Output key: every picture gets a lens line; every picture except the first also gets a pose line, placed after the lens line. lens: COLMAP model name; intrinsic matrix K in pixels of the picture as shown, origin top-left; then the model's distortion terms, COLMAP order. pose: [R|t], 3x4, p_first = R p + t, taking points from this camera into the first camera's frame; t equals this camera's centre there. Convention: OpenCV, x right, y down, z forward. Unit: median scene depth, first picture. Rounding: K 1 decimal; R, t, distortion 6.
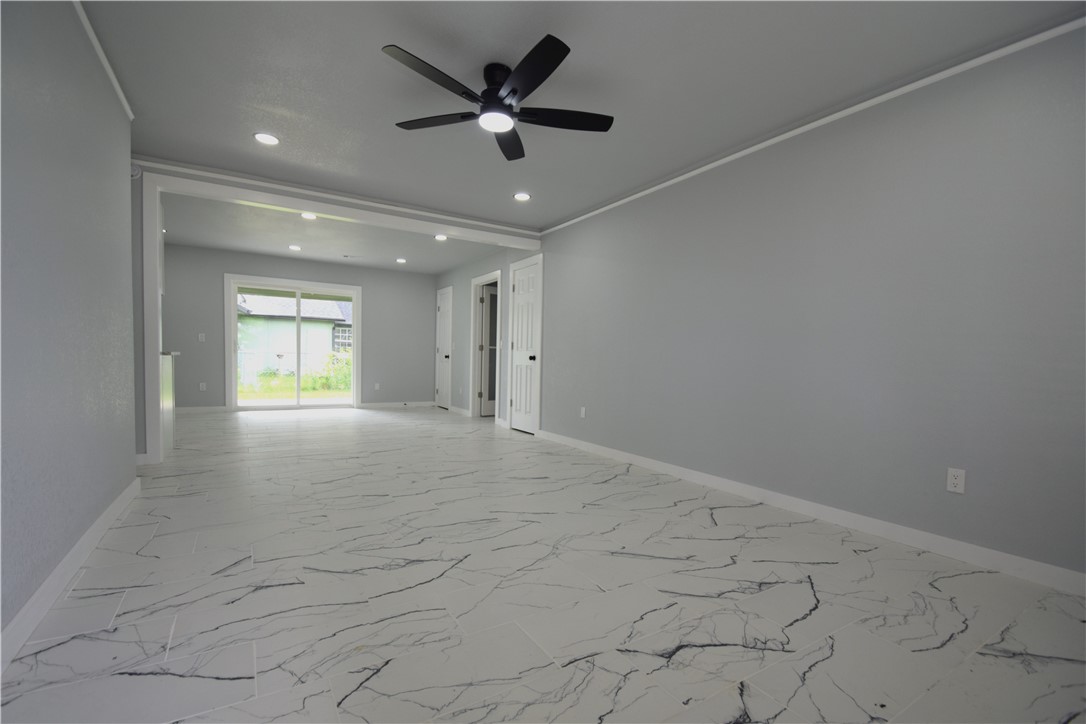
lens RADIAL K [[477.8, 0, 539.2], [0, 477.8, 382.5], [0, 0, 1]] dist [0.008424, -0.014322]
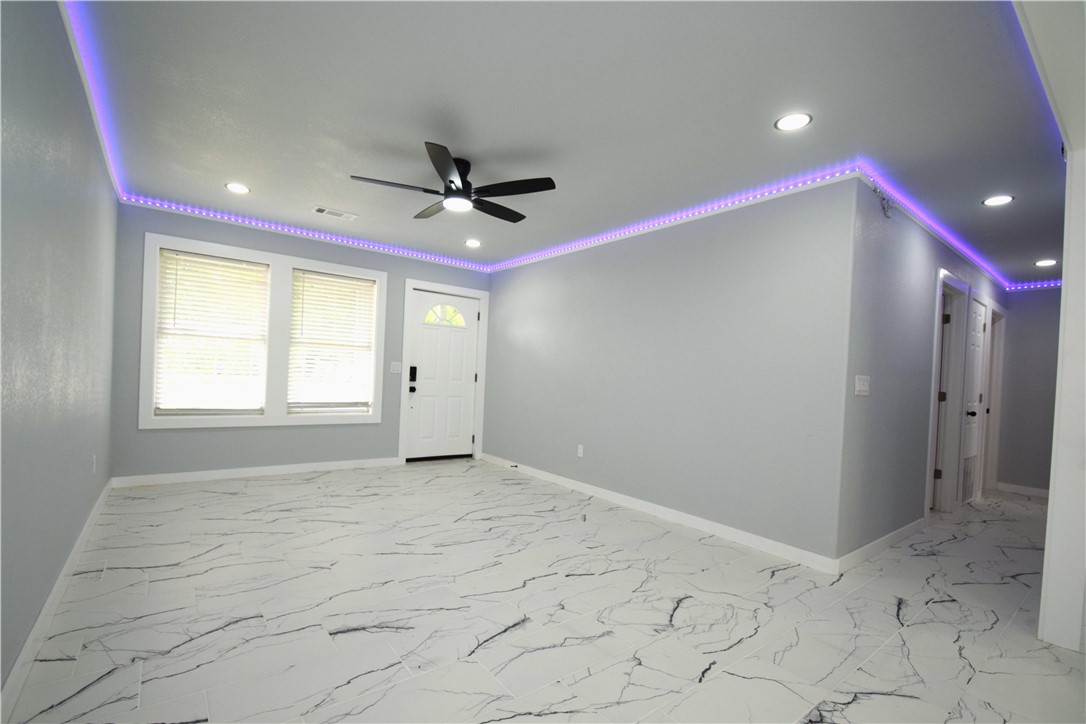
lens RADIAL K [[477.8, 0, 539.2], [0, 477.8, 382.5], [0, 0, 1]] dist [0.008424, -0.014322]
pose [[-0.991833, -0.068690, -0.107466, -0.160319], [-0.075512, 0.995293, 0.060745, -0.151536], [0.102788, 0.068364, -0.992351, 1.841055]]
